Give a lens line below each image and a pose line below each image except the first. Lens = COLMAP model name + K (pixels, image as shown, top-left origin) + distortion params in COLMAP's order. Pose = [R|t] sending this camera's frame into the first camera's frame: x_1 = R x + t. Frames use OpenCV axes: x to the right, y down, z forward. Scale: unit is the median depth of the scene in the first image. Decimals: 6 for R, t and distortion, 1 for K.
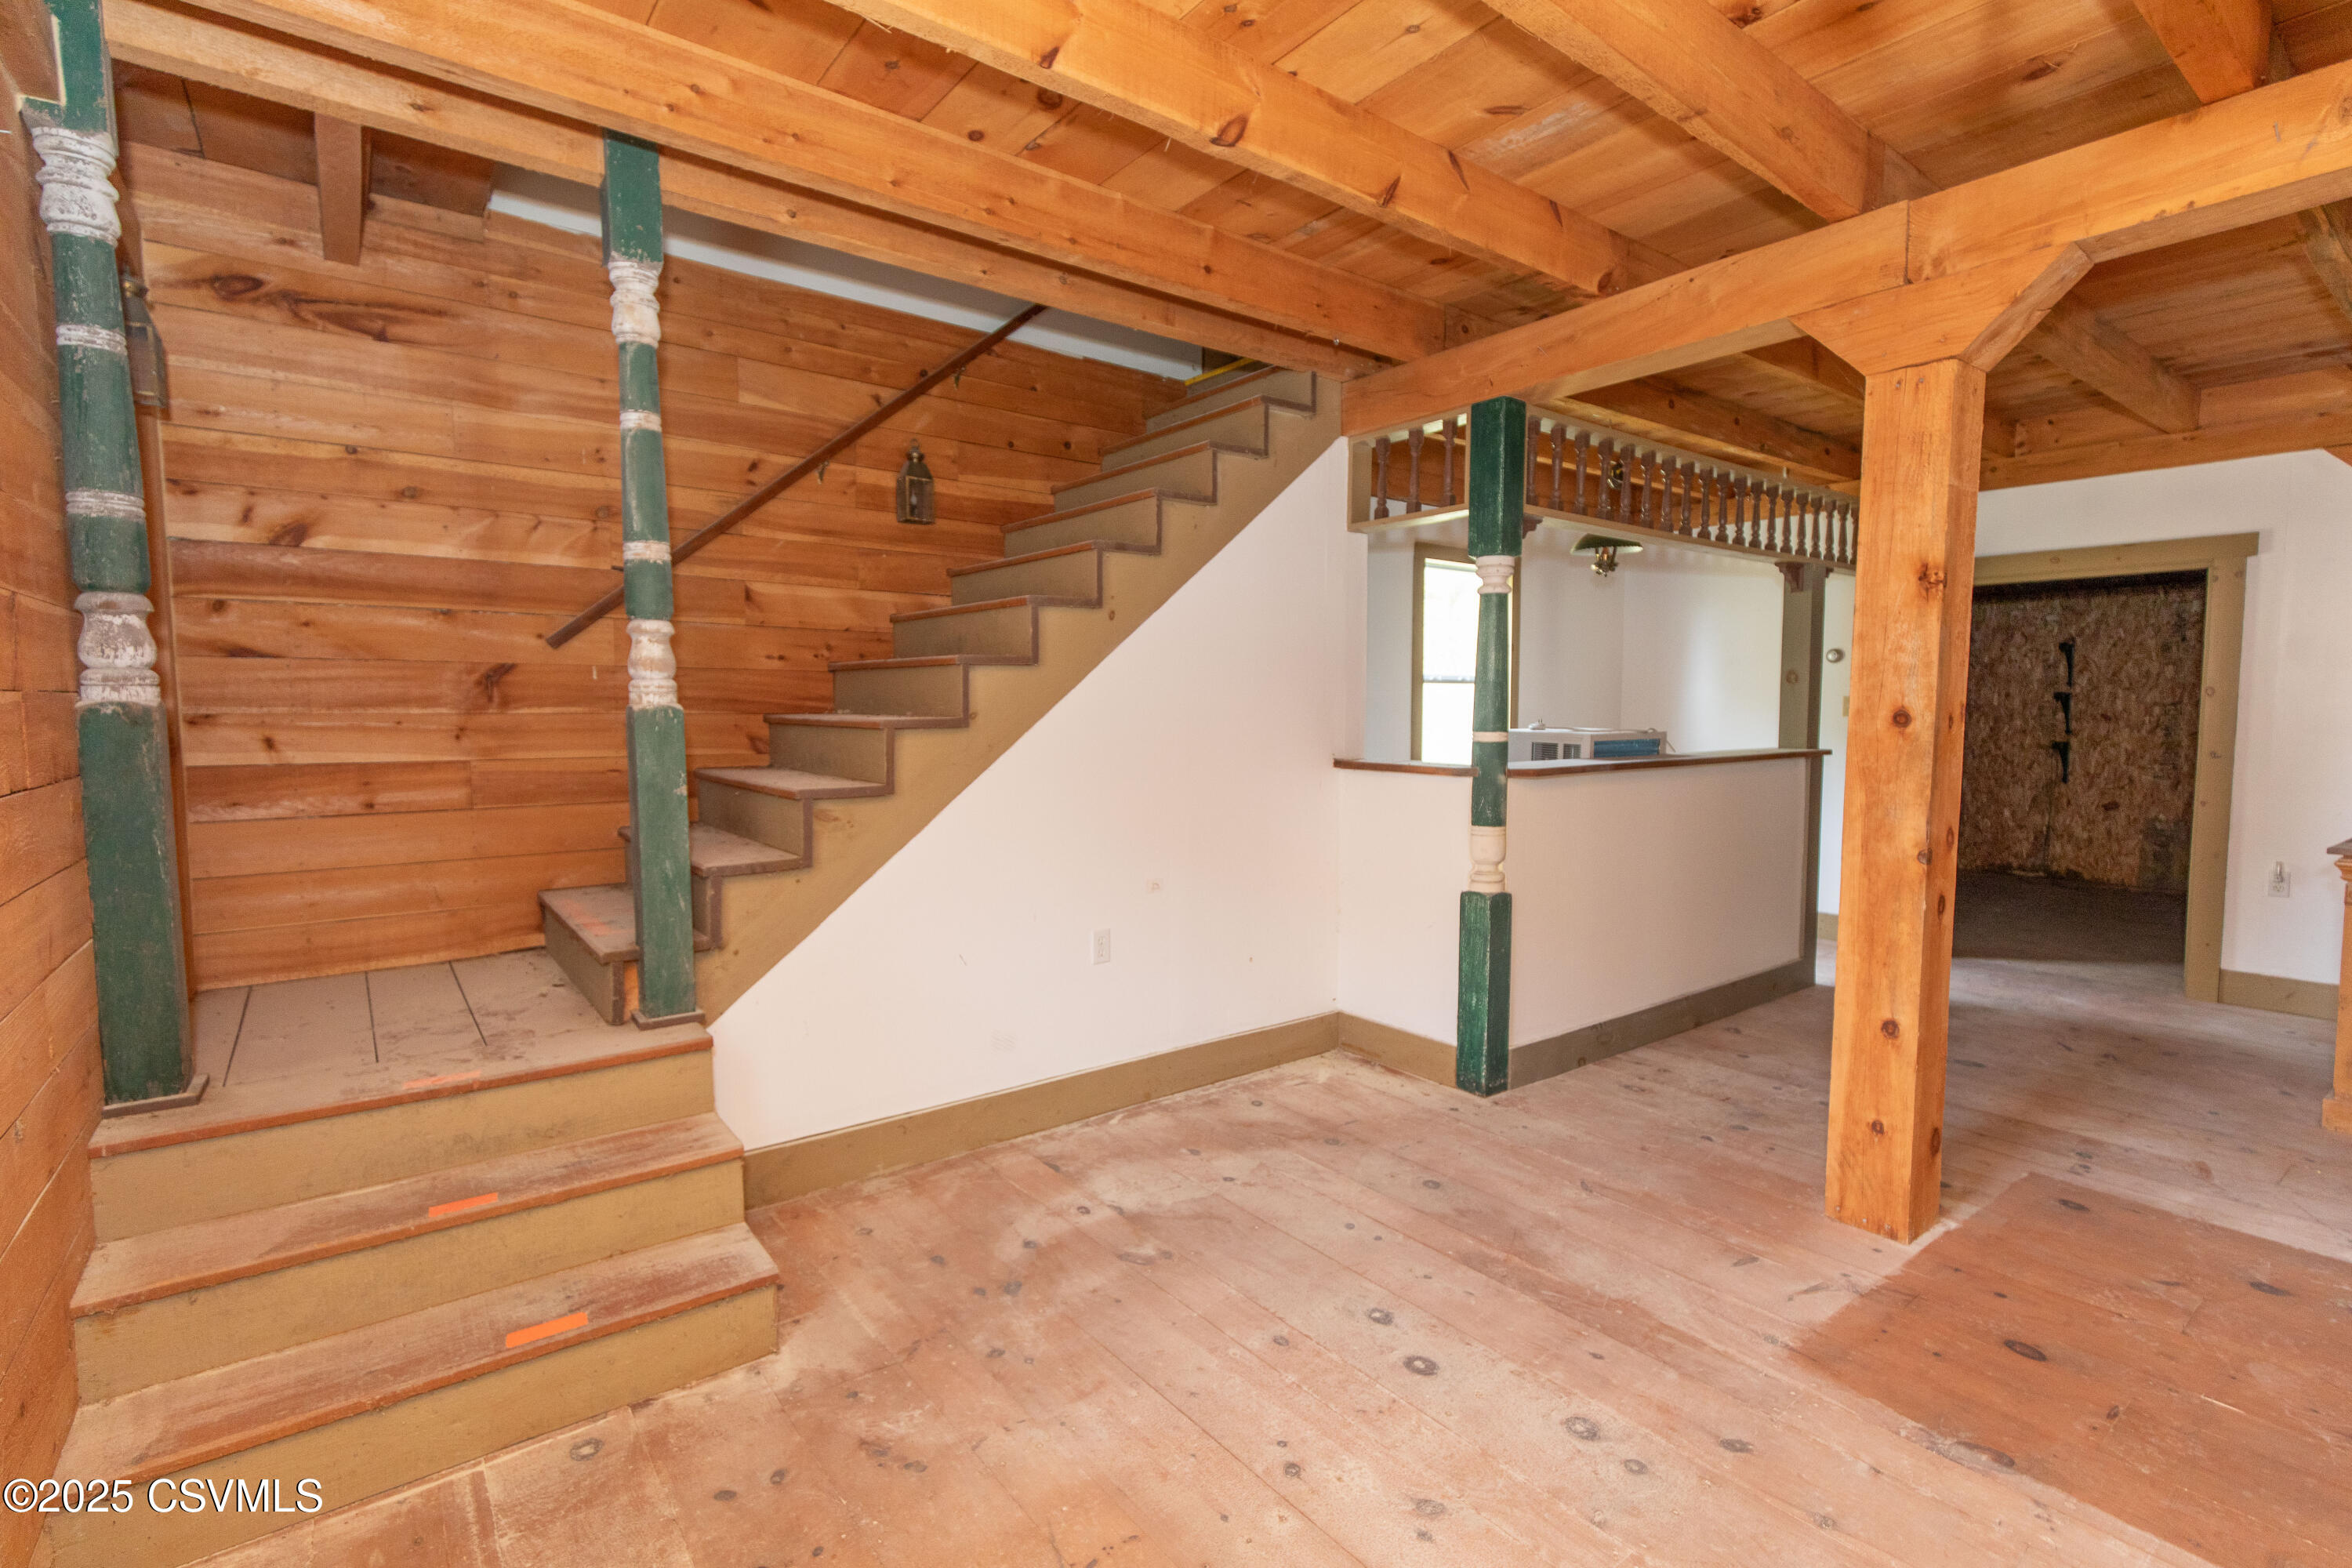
lens RADIAL K [[1111.4, 0, 1176.0], [0, 1111.4, 784.0], [0, 0, 1]] dist [0.013973, 0.000193]
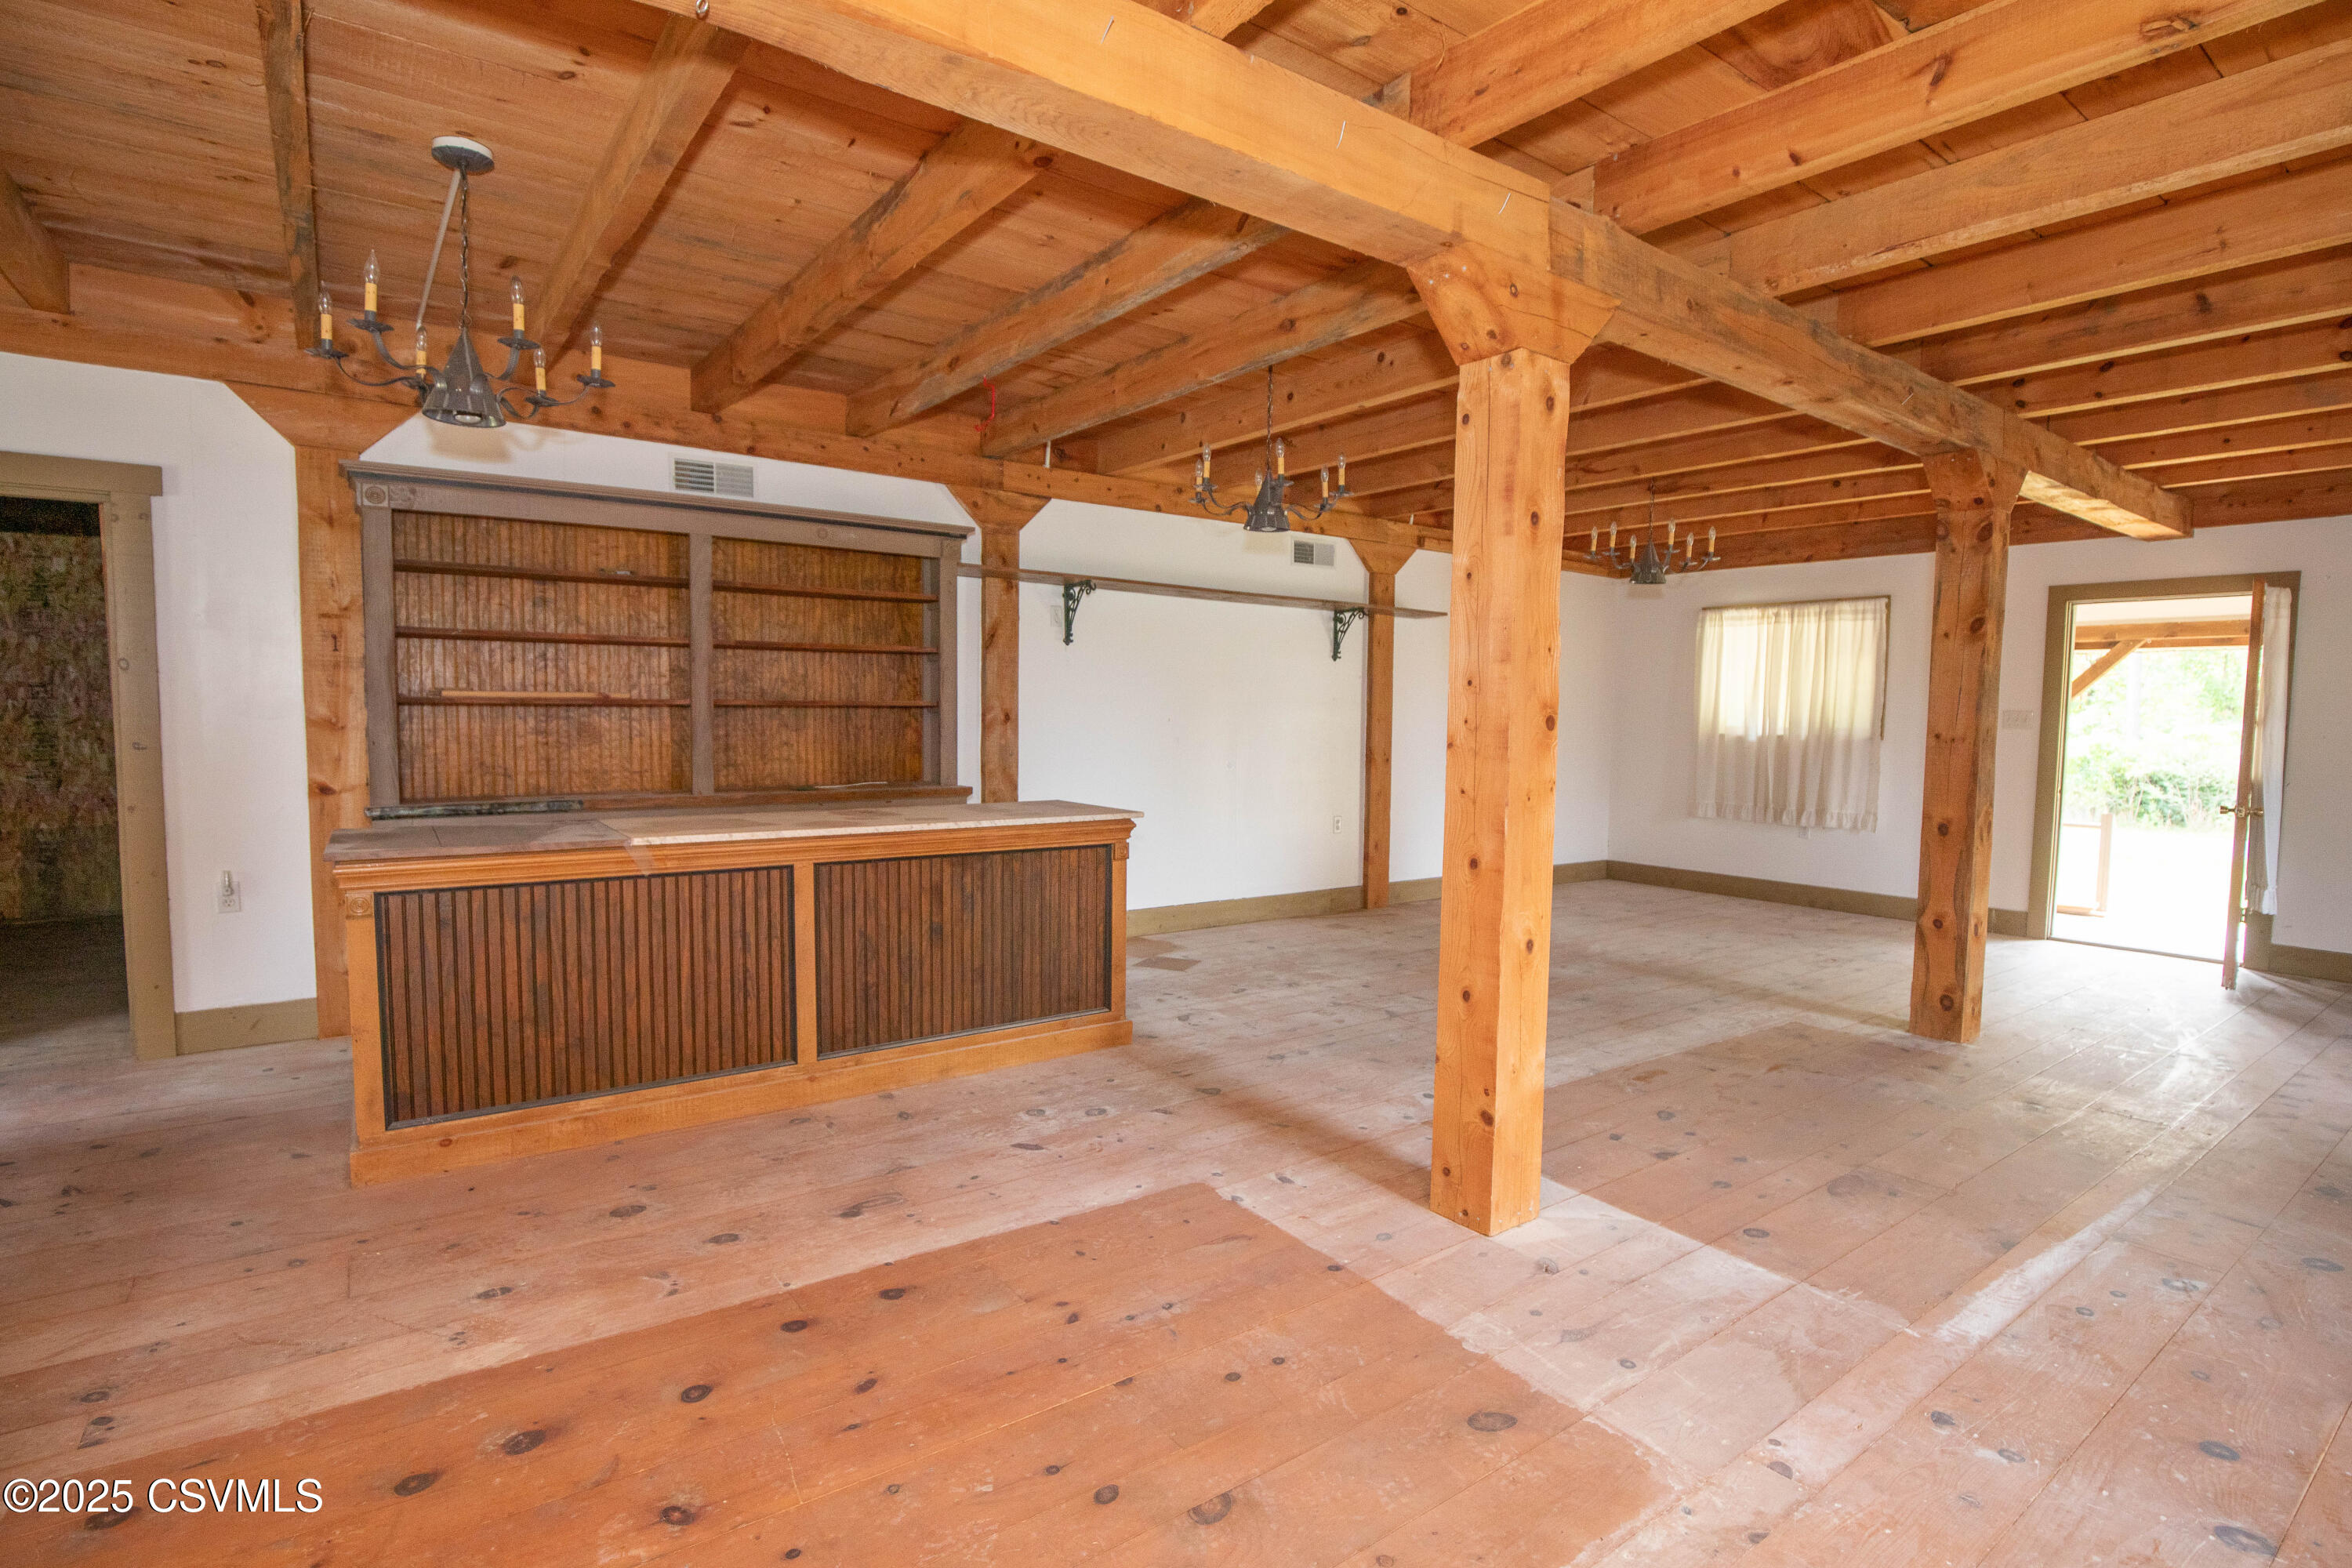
lens RADIAL K [[1095.4, 0, 1183.2], [0, 1095.4, 785.6], [0, 0, 1]] dist [-0.039728, 0.007216]
pose [[-0.007833, -0.068998, 0.997586, 0.183558], [0.055770, 0.996034, 0.069329, -0.009448], [-0.998413, 0.056179, -0.003953, 0.282642]]
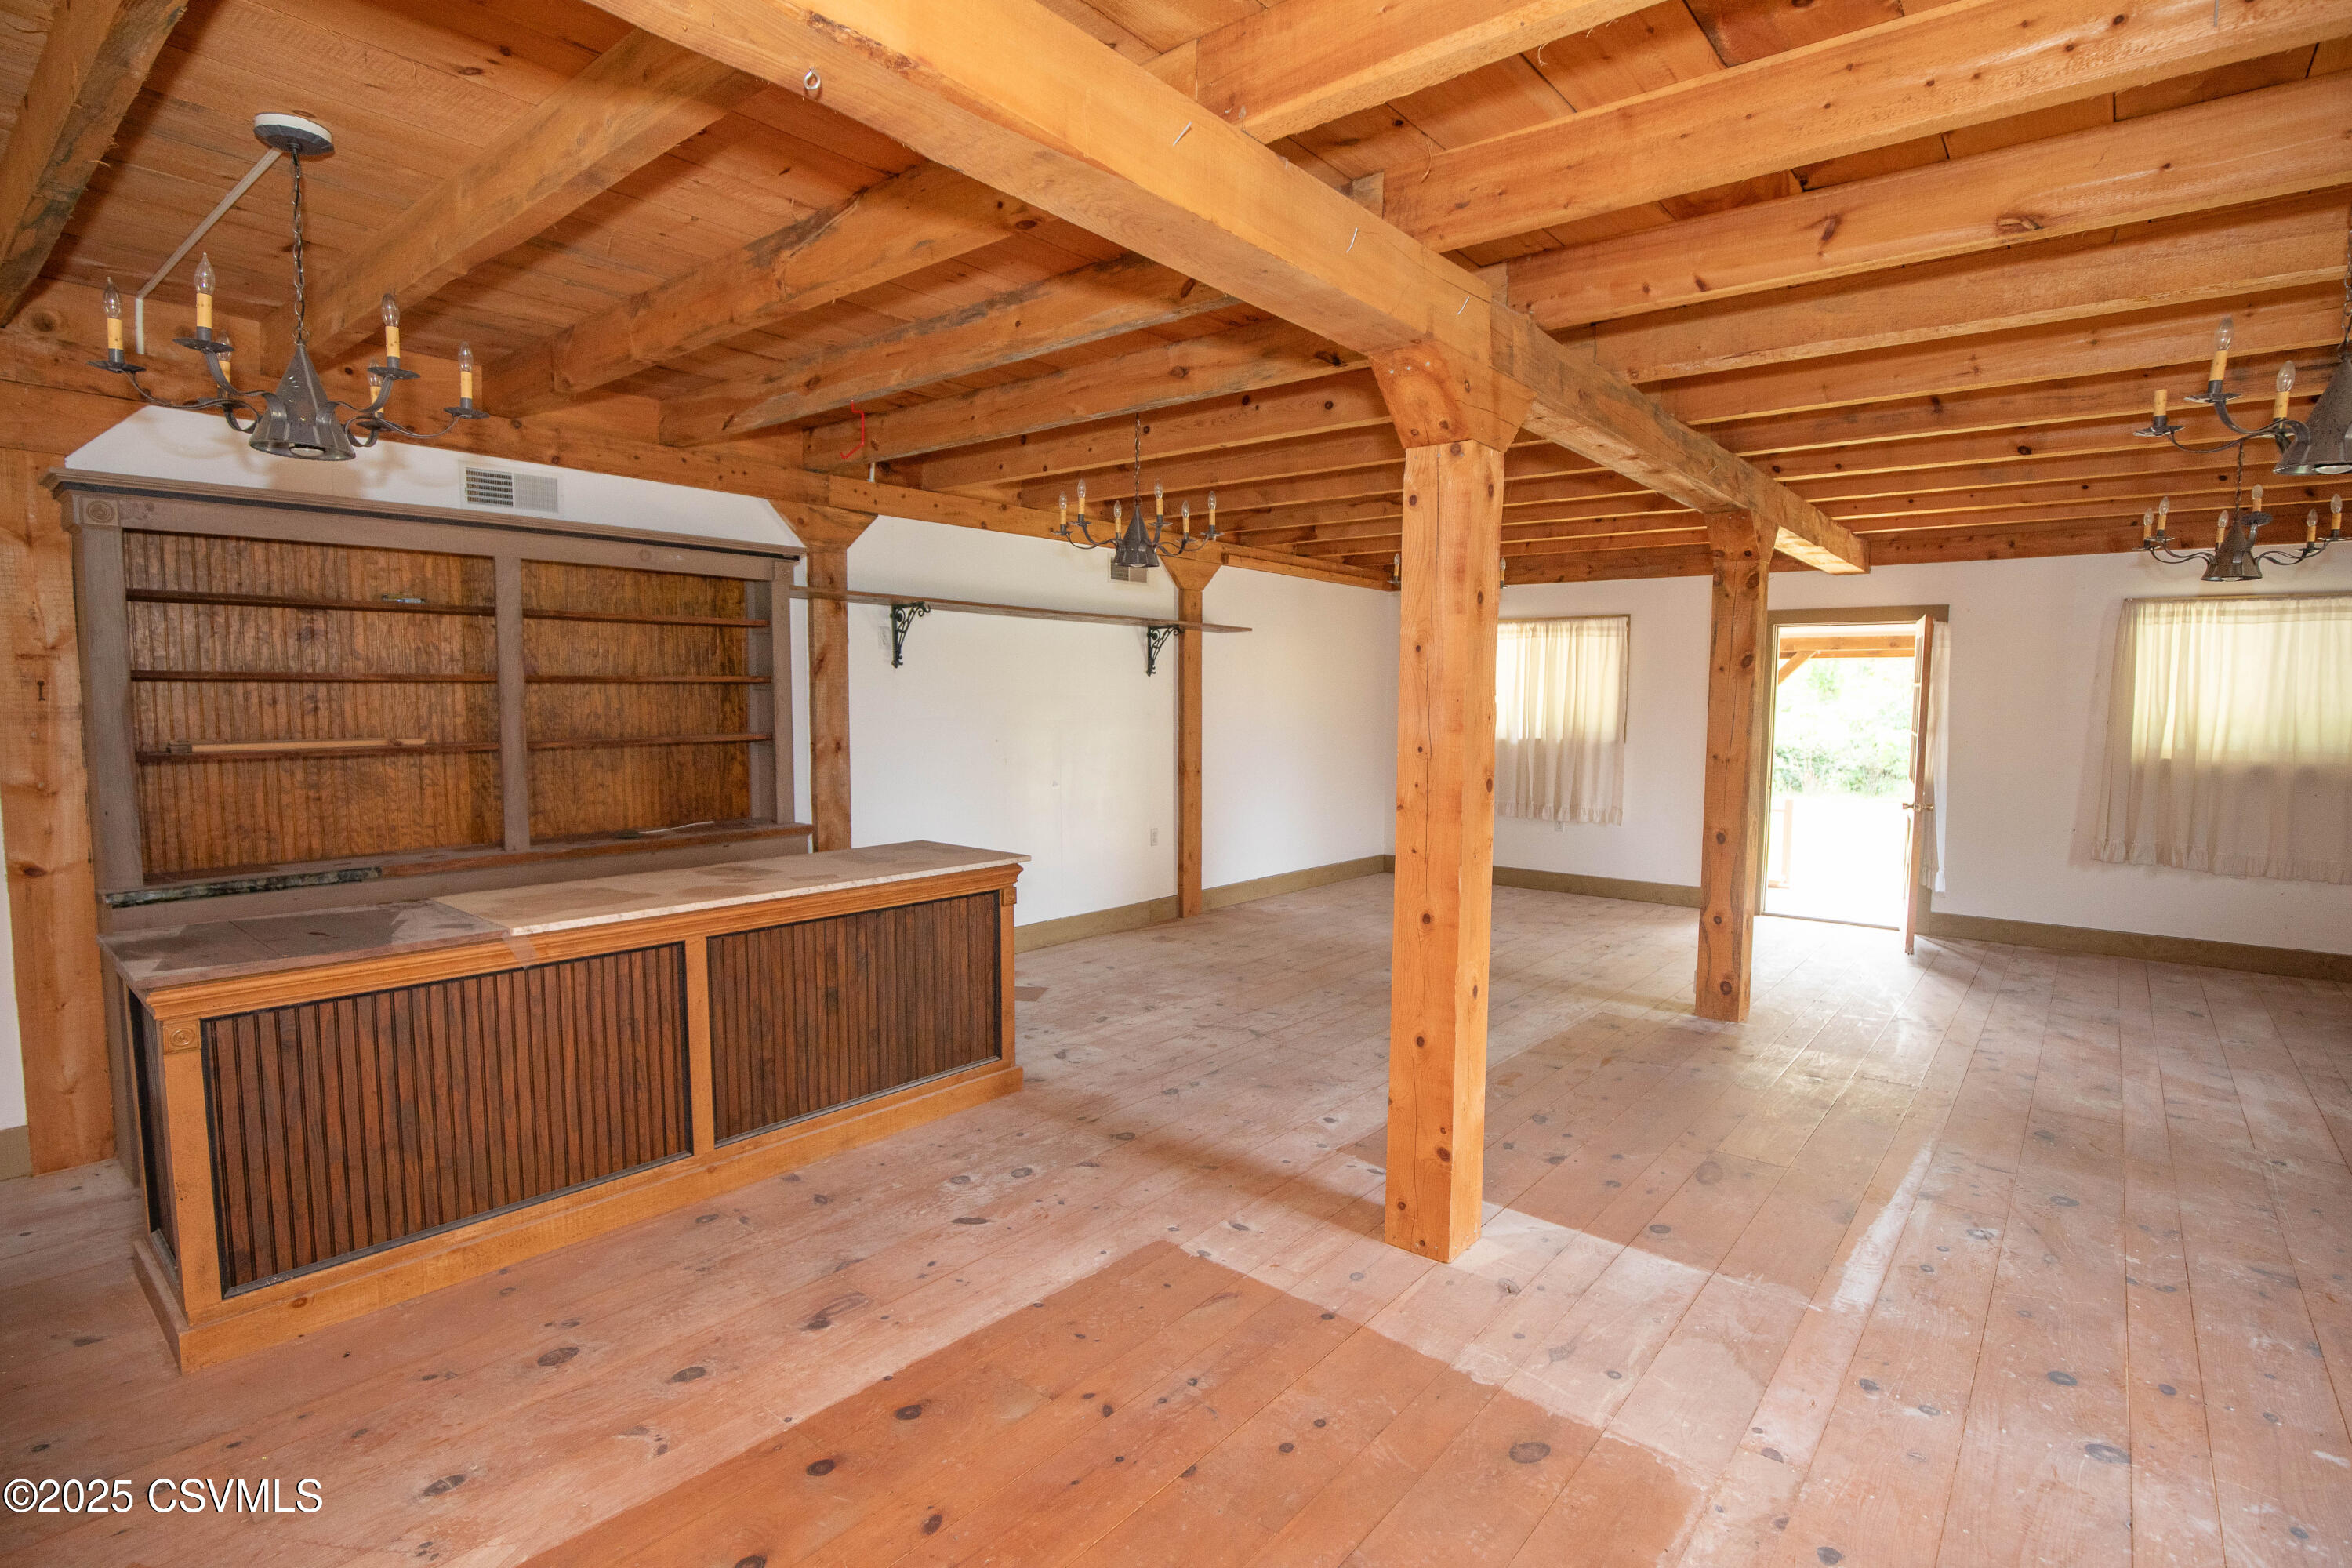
lens RADIAL K [[1095.4, 0, 1183.2], [0, 1095.4, 785.6], [0, 0, 1]] dist [-0.039728, 0.007216]
pose [[-0.247022, -0.078754, 0.965804, 0.200131], [0.060602, 0.993485, 0.096511, -0.062280], [-0.967113, 0.082369, -0.240640, 0.404313]]
